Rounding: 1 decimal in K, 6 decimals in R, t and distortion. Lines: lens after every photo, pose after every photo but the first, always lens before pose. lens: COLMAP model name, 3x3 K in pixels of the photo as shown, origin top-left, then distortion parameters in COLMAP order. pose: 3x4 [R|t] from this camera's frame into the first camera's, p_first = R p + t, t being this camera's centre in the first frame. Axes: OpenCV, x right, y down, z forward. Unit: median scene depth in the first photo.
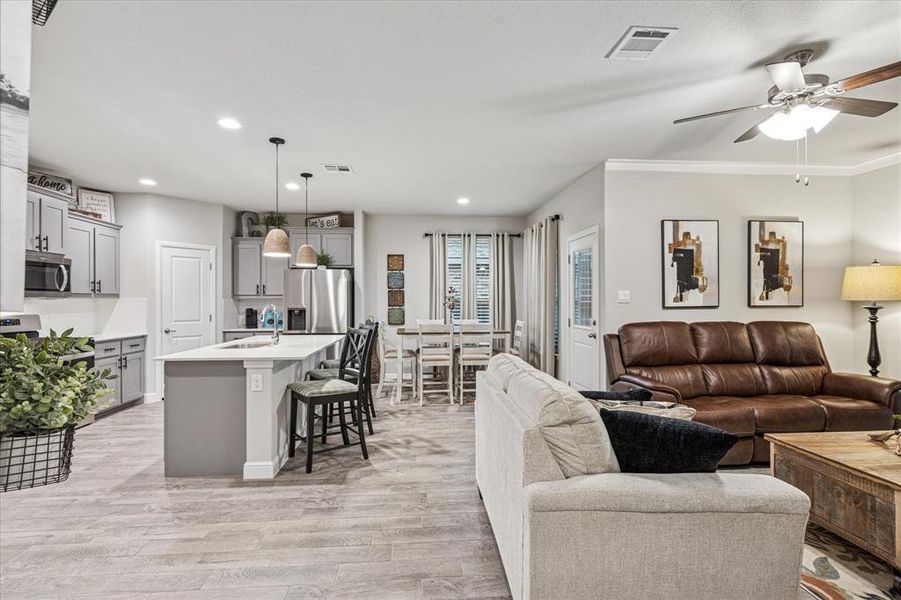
lens RADIAL K [[426.7, 0, 433.2], [0, 426.7, 300.5], [0, 0, 1]] dist [-0.004274, 0.000297]
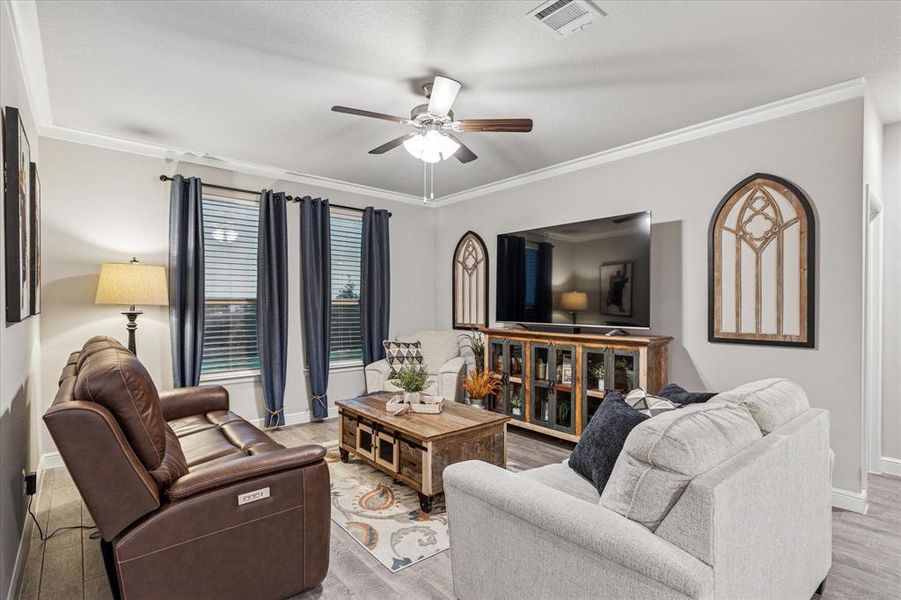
lens RADIAL K [[426.7, 0, 444.3], [0, 426.7, 305.7], [0, 0, 1]] dist [-0.004274, 0.000297]
pose [[-0.582221, 0.000706, 0.813030, -0.023127], [0.005355, 0.999981, 0.002967, 0.001840], [-0.813013, 0.006081, -0.582214, 0.670991]]
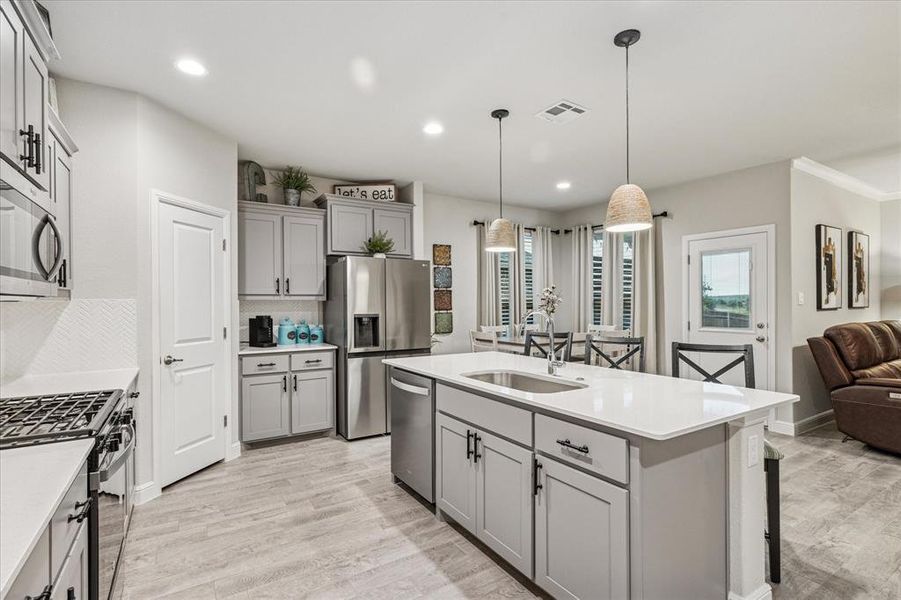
lens RADIAL K [[426.7, 0, 446.7], [0, 426.7, 301.0], [0, 0, 1]] dist [-0.004274, 0.000297]
pose [[0.892951, 0.000760, 0.450153, -0.545160], [0.000606, 0.999996, -0.002891, -0.001237], [-0.450153, 0.002854, 0.892947, 0.362728]]
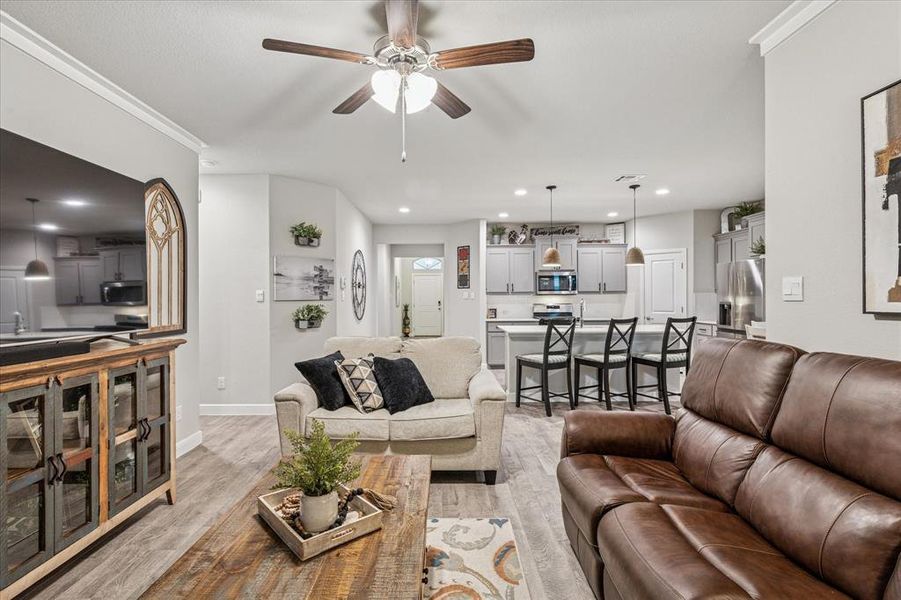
lens RADIAL K [[426.7, 0, 446.3], [0, 426.7, 295.5], [0, 0, 1]] dist [-0.004274, 0.000297]
pose [[-0.076496, 0.001020, -0.997069, 0.725926], [0.001386, 0.999999, 0.000917, -0.001048], [0.997069, -0.001311, -0.076497, 0.469606]]
